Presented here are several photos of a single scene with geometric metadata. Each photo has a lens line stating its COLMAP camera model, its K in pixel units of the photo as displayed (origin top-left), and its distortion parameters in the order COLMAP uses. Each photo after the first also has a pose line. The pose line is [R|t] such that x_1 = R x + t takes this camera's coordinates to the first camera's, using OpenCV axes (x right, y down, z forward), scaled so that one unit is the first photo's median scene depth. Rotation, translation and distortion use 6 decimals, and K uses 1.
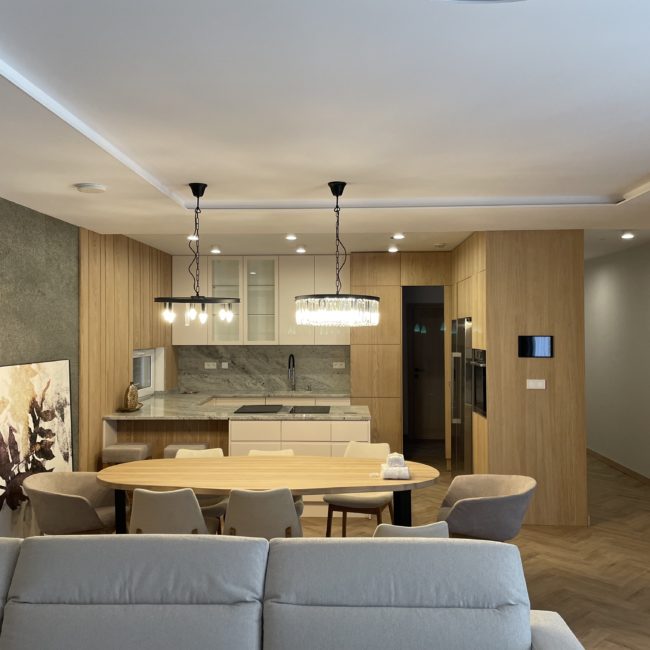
lens RADIAL K [[652.3, 0, 325.0], [0, 652.3, 325.0], [0, 0, 1]] dist [0.051166, -0.006123]
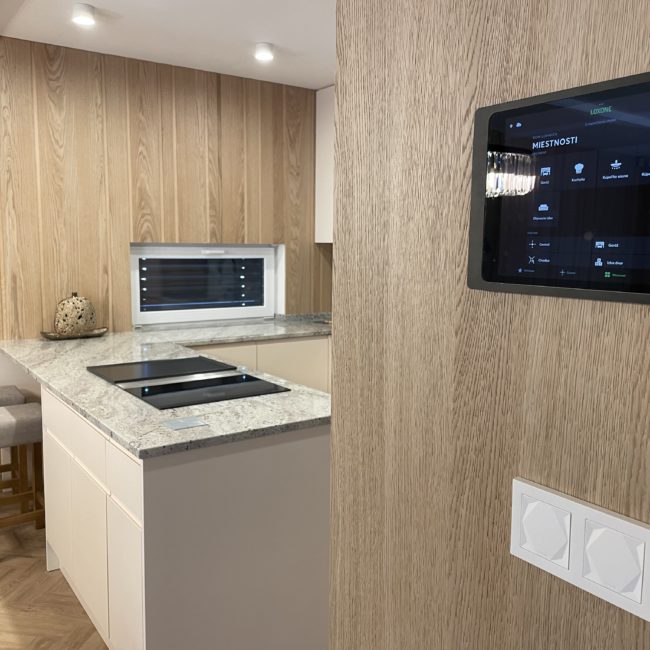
lens RADIAL K [[652.3, 0, 325.0], [0, 652.3, 325.0], [0, 0, 1]] dist [0.051166, -0.006123]
pose [[0.612798, 0.103842, -0.783387, 0.378085], [-0.003616, 0.991687, 0.128624, 0.041118], [0.790232, -0.075987, 0.608079, 0.908649]]
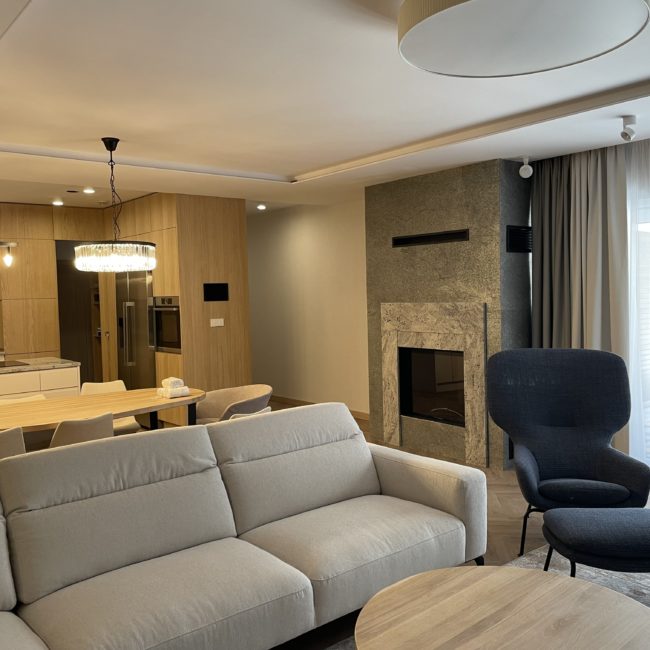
lens RADIAL K [[652.3, 0, 325.0], [0, 652.3, 325.0], [0, 0, 1]] dist [0.051166, -0.006123]
pose [[0.744230, -0.054313, 0.665712, -0.347499], [0.020569, 0.998079, 0.058434, 0.027187], [-0.667607, -0.029796, 0.743917, -0.051060]]
